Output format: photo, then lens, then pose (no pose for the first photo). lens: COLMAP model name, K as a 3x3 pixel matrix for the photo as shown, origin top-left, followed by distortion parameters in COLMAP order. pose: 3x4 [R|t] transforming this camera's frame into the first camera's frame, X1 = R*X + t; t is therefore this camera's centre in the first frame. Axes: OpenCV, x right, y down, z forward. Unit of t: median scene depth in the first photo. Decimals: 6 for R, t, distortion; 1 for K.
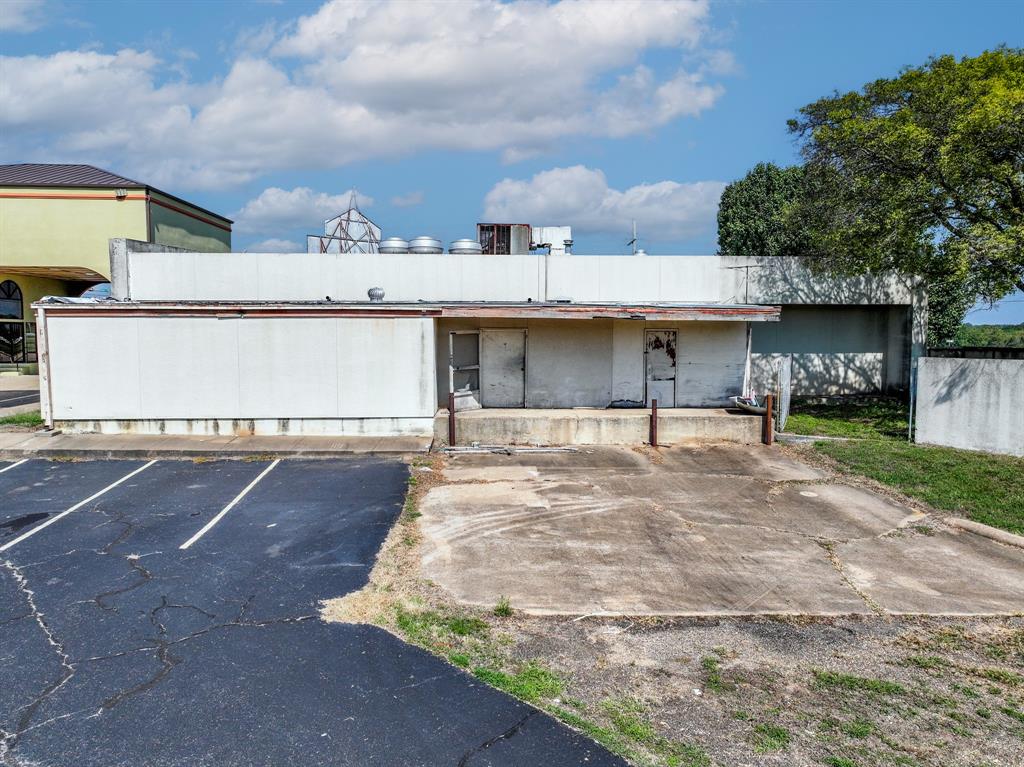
lens RADIAL K [[717.1, 0, 512.1], [0, 717.1, 382.1], [0, 0, 1]] dist [-0.000527, 0.010652]
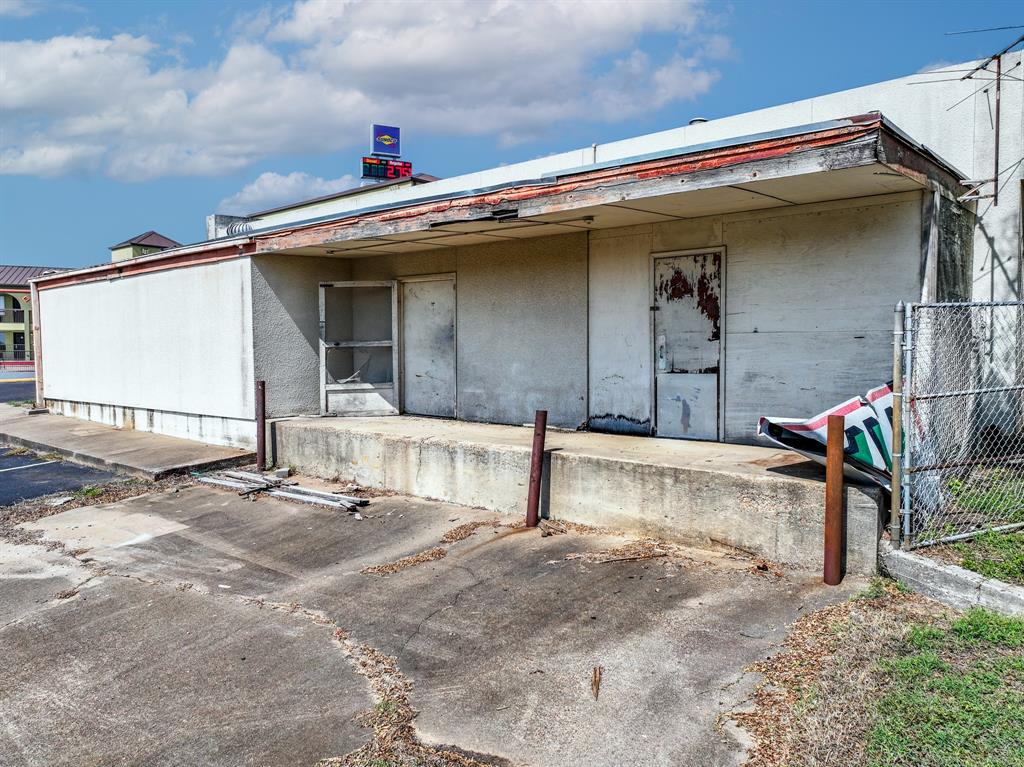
lens RADIAL K [[717.1, 0, 513.4], [0, 717.1, 383.5], [0, 0, 1]] dist [-0.000527, 0.010652]
pose [[0.738762, 0.027502, -0.673405, 0.448584], [-0.042802, 0.999065, -0.006155, 0.011348], [0.672606, 0.033371, 0.739248, 0.670404]]
